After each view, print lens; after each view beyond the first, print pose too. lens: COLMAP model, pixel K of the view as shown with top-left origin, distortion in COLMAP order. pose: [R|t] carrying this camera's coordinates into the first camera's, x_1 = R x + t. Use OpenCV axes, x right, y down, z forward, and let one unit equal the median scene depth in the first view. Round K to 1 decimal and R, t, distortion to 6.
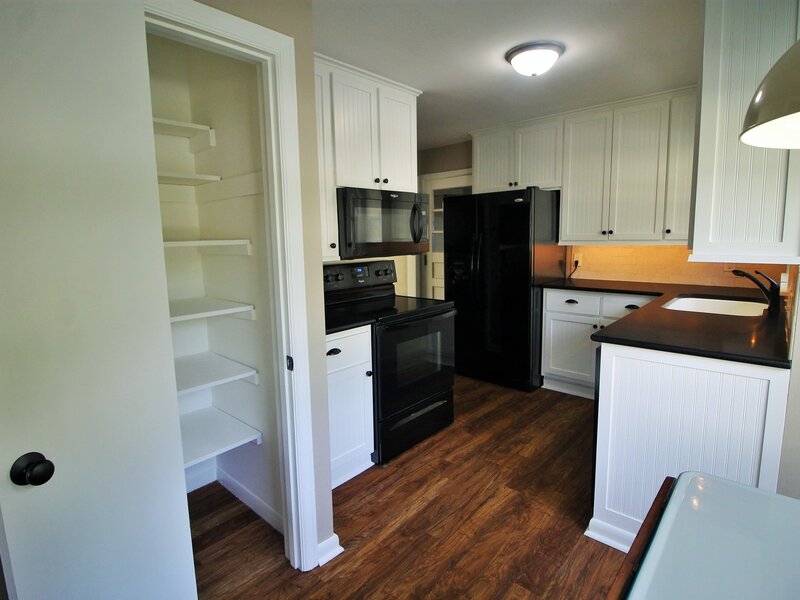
lens RADIAL K [[422.7, 0, 393.2], [0, 422.7, 291.8], [0, 0, 1]] dist [-0.015569, -0.002504]
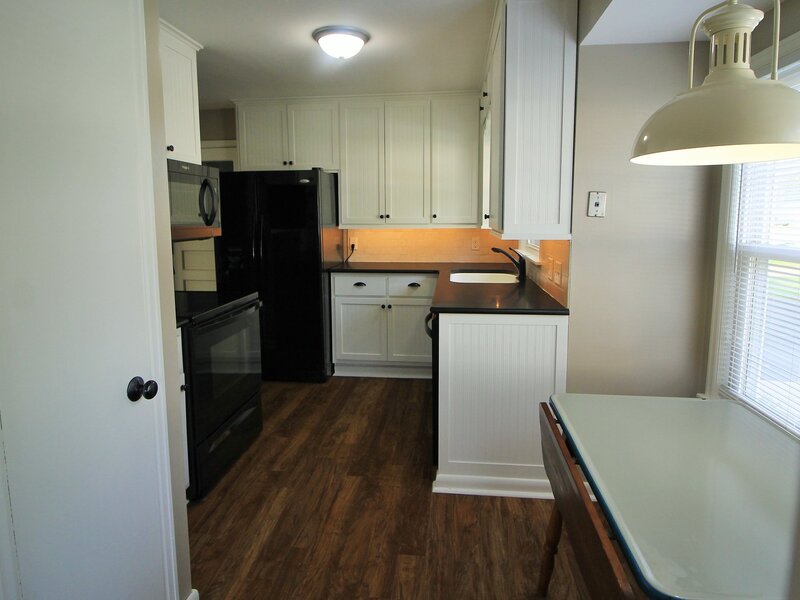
lens RADIAL K [[486.9, 0, 397.8], [0, 486.9, 271.9], [0, 0, 1]] dist [0.000904, -0.011803]
pose [[0.805302, -0.051996, 0.590581, -0.220091], [0.066397, 0.997790, -0.002690, 0.002995], [-0.589136, 0.041379, 0.806974, 0.004725]]
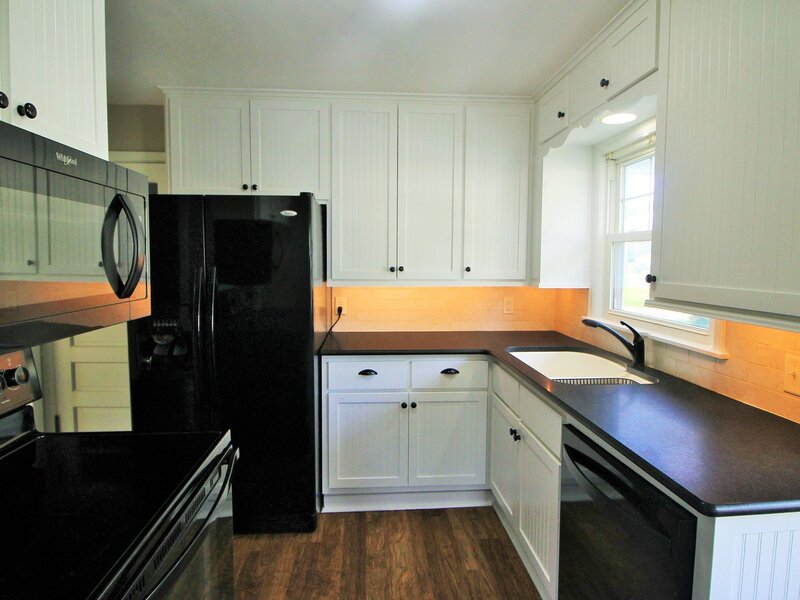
lens RADIAL K [[452.2, 0, 391.8], [0, 452.2, 288.5], [0, 0, 1]] dist [-0.002270, -0.002355]
pose [[0.680432, -0.023864, 0.732422, -0.078781], [0.076633, 0.996307, -0.038731, -0.090343], [-0.728793, 0.082481, 0.679748, 0.553742]]
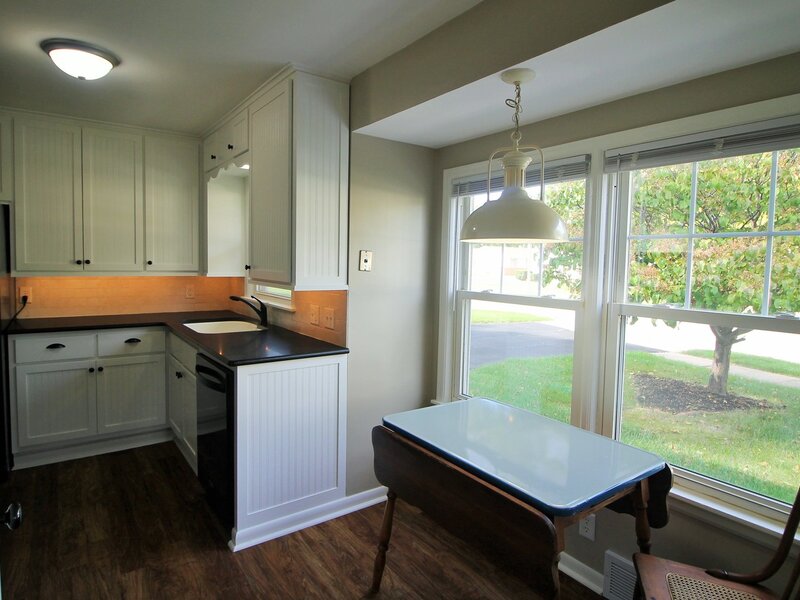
lens RADIAL K [[486.9, 0, 405.3], [0, 486.9, 288.8], [0, 0, 1]] dist [0.000904, -0.011803]
pose [[0.181392, -0.033897, 0.982827, -0.424961], [0.103680, 0.994495, 0.015165, -0.036038], [-0.977930, 0.099148, 0.183908, 0.186905]]
